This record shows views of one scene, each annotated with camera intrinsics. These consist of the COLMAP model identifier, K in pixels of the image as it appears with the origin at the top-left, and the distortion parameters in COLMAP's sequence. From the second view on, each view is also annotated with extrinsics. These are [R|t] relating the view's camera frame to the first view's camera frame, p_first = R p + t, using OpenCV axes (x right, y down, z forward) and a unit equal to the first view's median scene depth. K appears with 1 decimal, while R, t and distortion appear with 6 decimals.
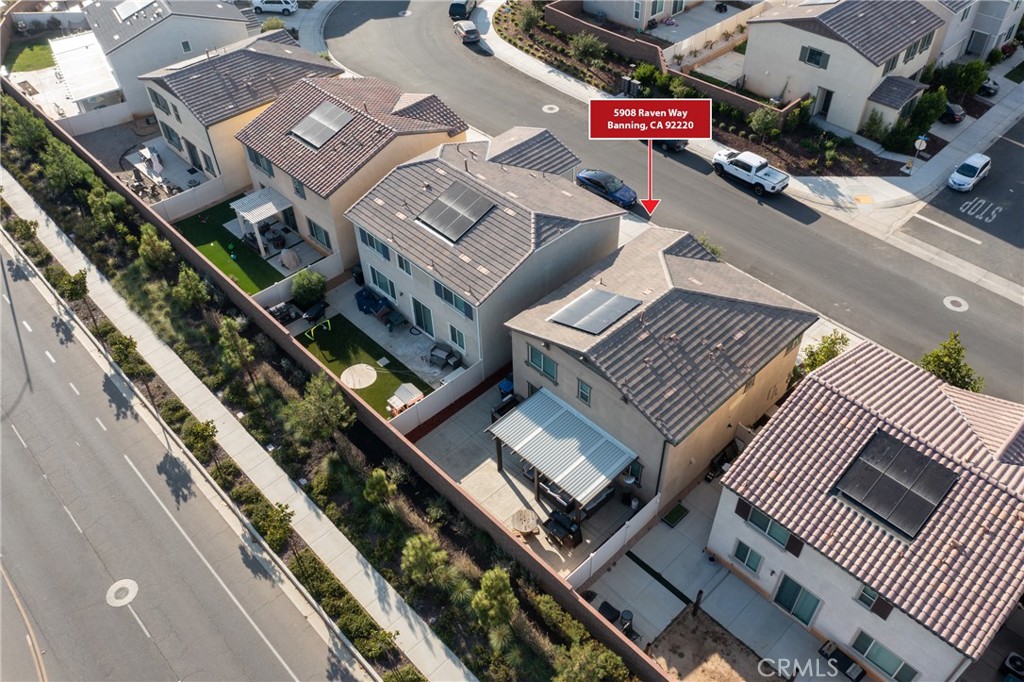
lens RADIAL K [[805.0, 0, 515.5], [0, 805.0, 338.9], [0, 0, 1]] dist [-0.018941, 0.005372]
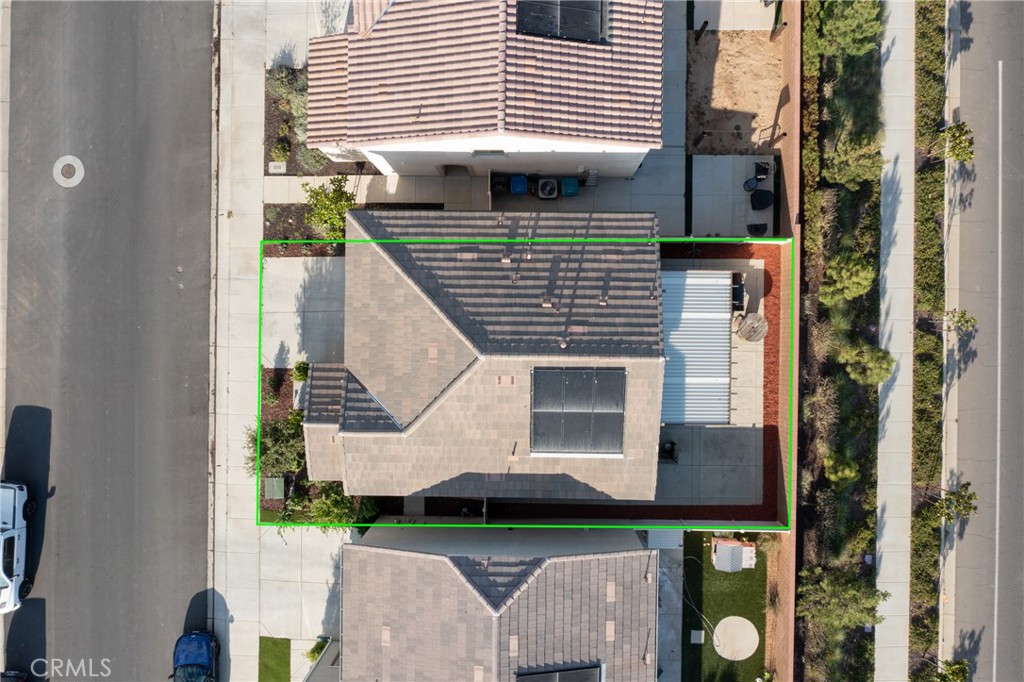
lens RADIAL K [[805.0, 0, 510.6], [0, 805.0, 337.3], [0, 0, 1]] dist [-0.018941, 0.005372]
pose [[-0.712332, -0.701164, 0.030843, 0.157384], [0.510642, -0.487626, 0.708142, -0.523100], [-0.481484, 0.520182, 0.705396, 0.440594]]
